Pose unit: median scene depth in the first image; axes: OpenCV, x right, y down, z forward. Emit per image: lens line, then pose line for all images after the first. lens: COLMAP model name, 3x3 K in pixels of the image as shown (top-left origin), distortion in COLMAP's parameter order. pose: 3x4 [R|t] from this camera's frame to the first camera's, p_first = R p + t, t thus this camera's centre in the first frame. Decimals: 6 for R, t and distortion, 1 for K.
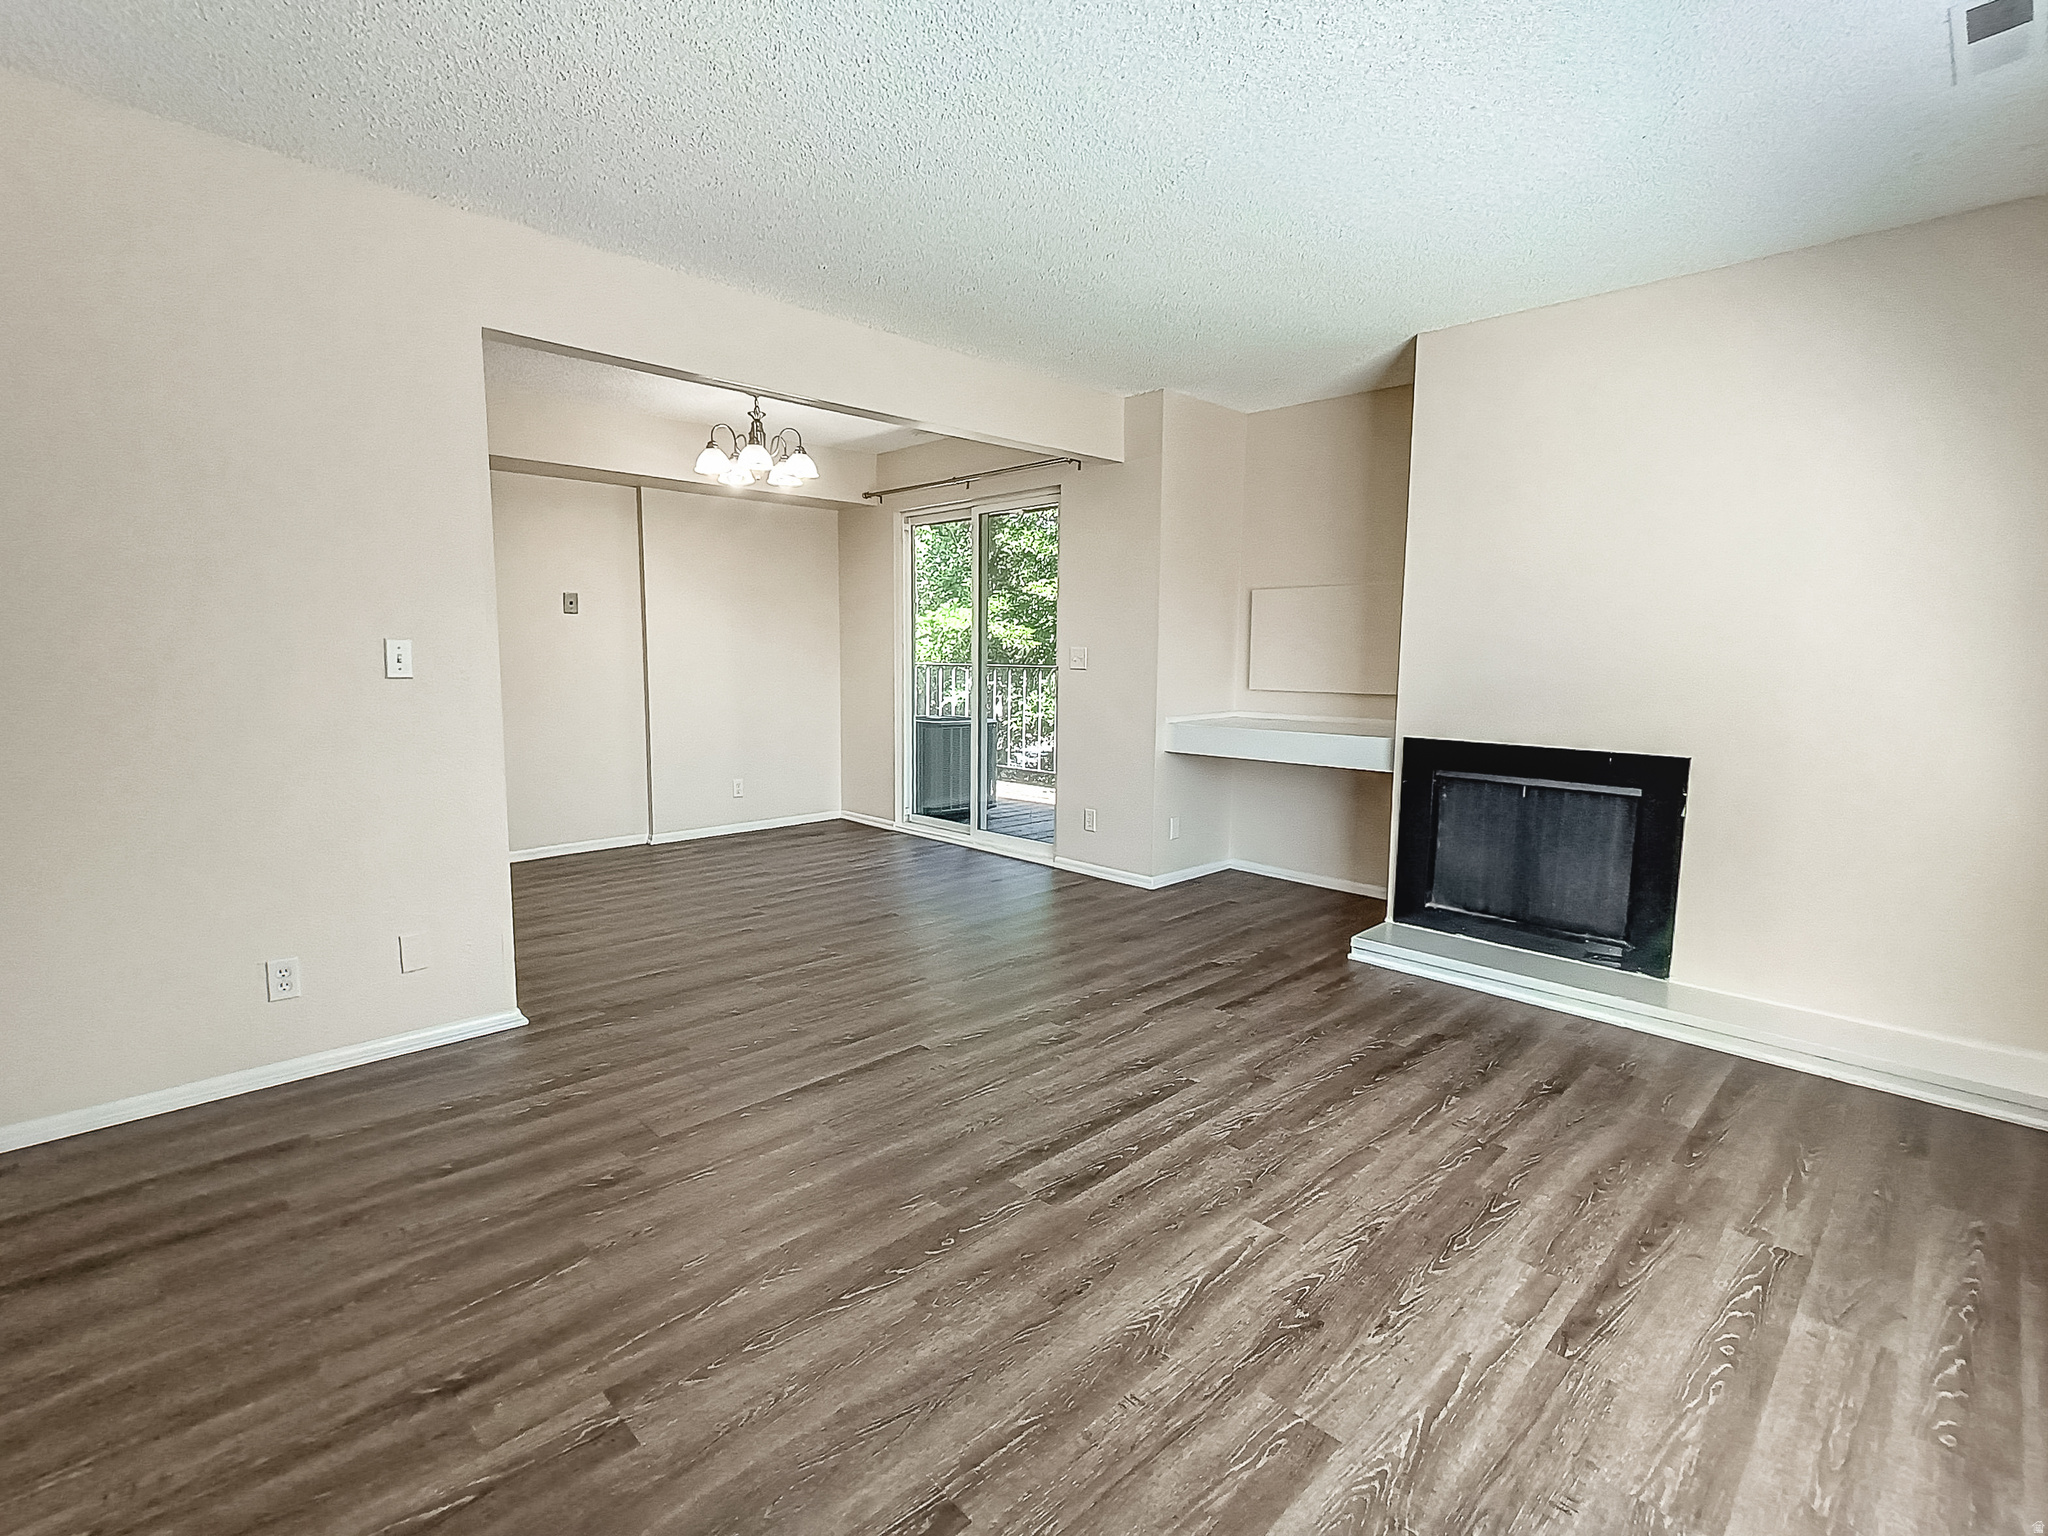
lens RADIAL K [[934.4, 0, 1018.2], [0, 934.4, 757.3], [0, 0, 1]] dist [0.008704, -0.008026]
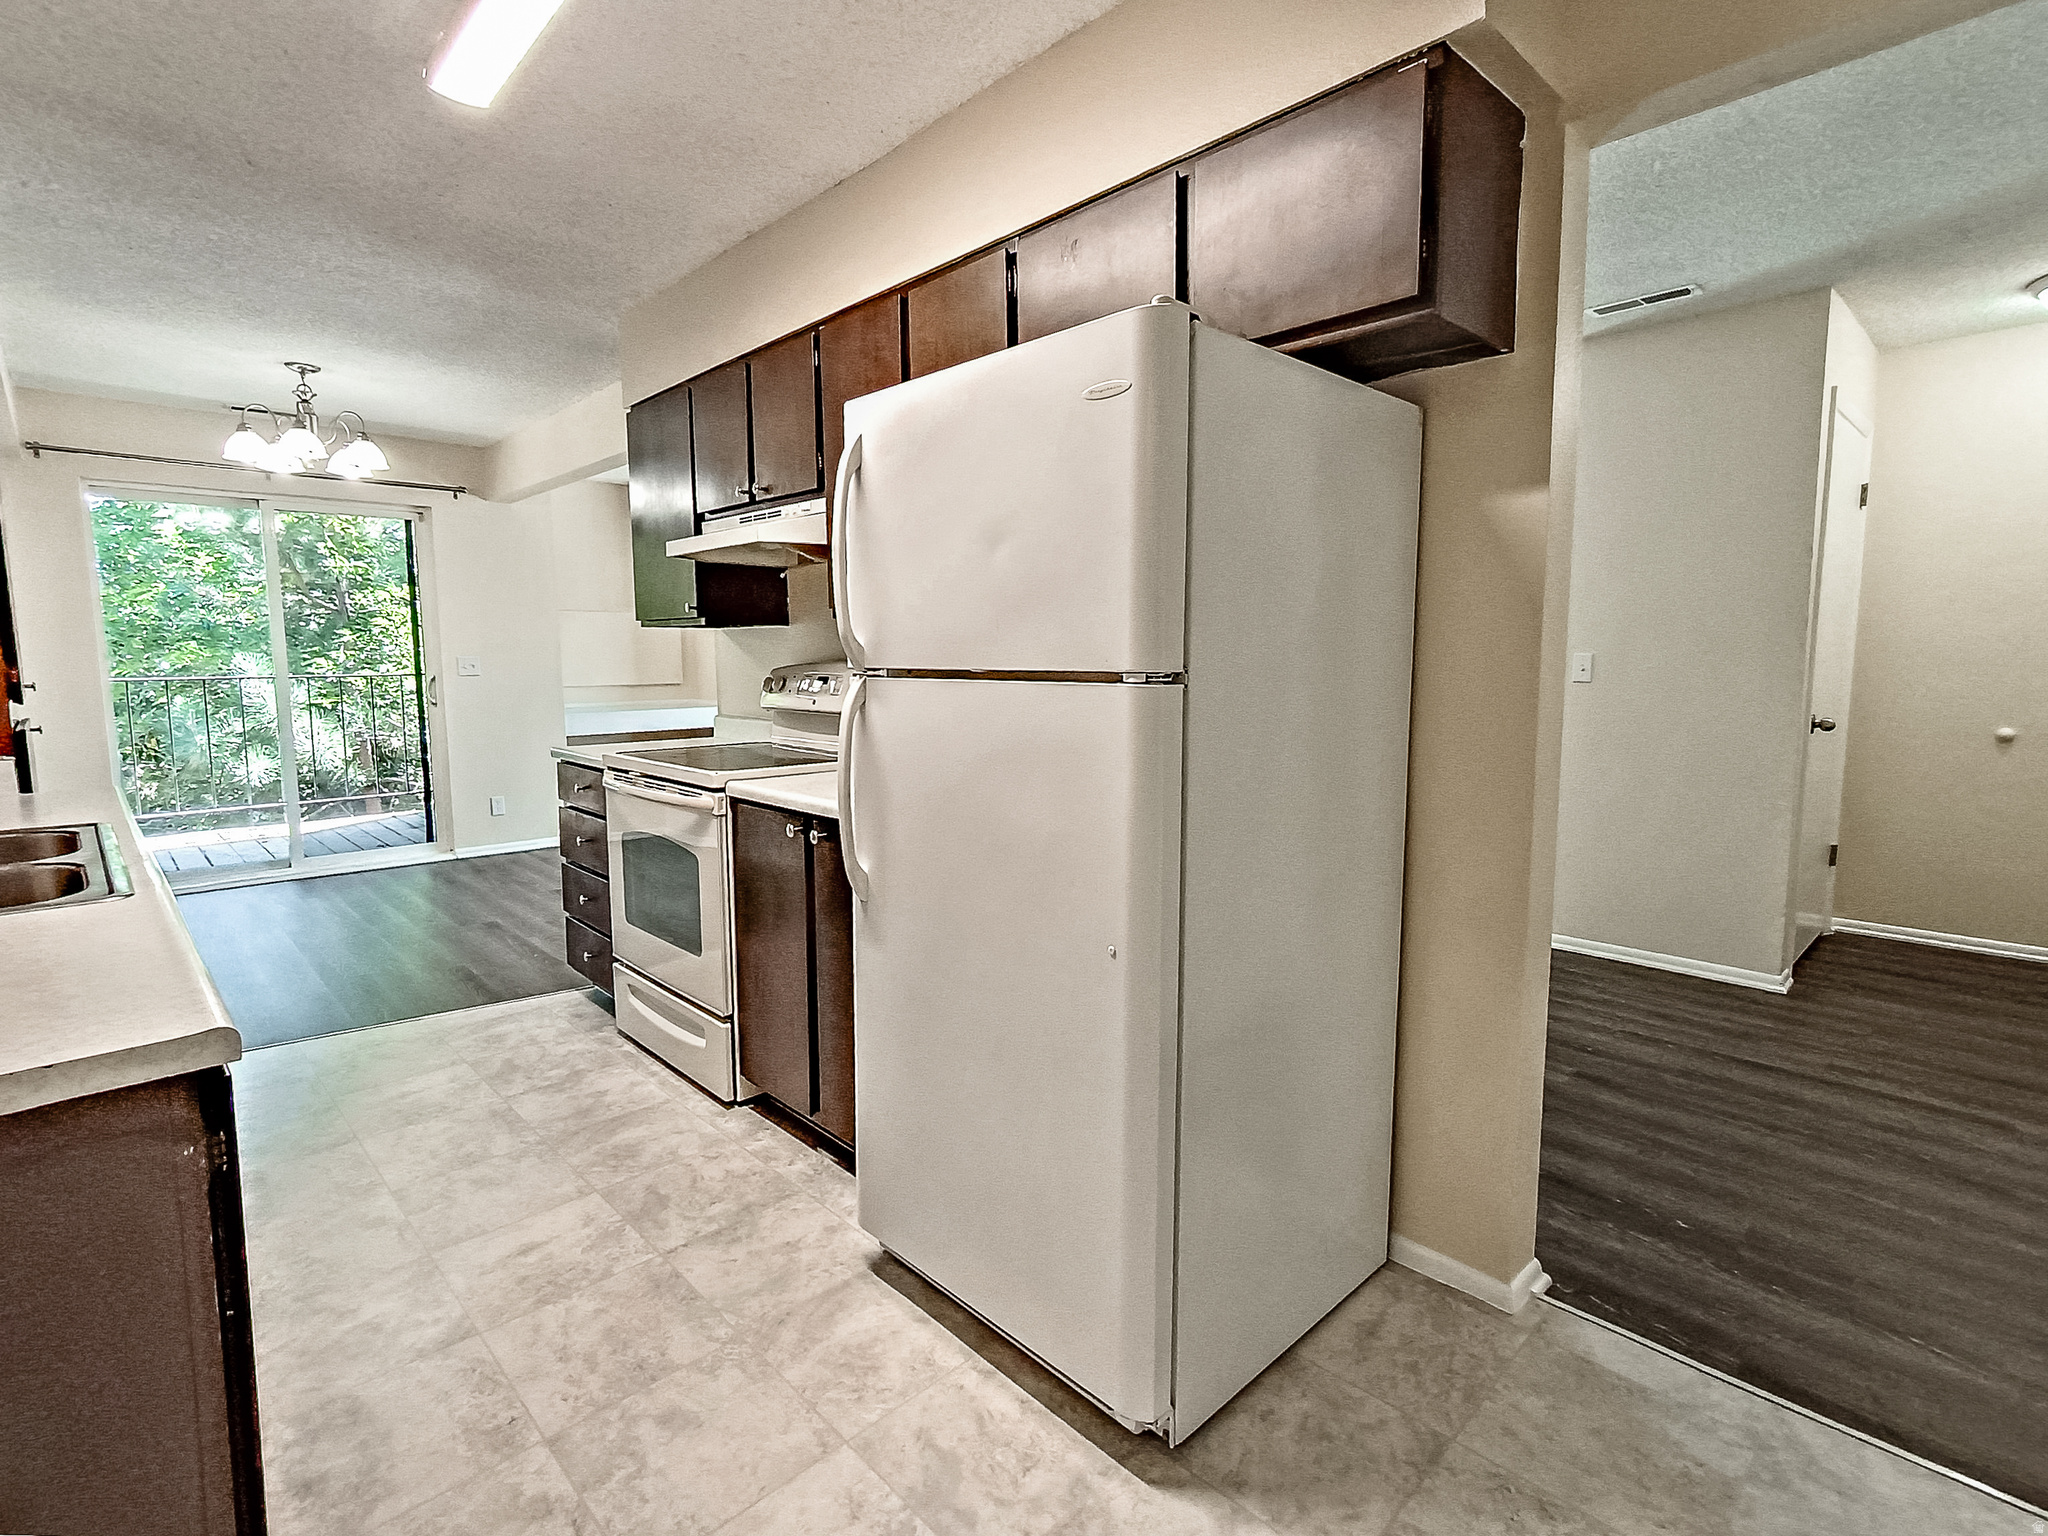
lens RADIAL K [[965.1, 0, 1024.0], [0, 965.1, 768.0], [0, 0, 1]] dist [0.000289, 0.000506]
pose [[0.008306, -0.105965, 0.994335, -2.816182], [0.116354, 0.987718, 0.104288, -0.103698], [-0.993173, 0.114828, 0.020534, 0.790274]]
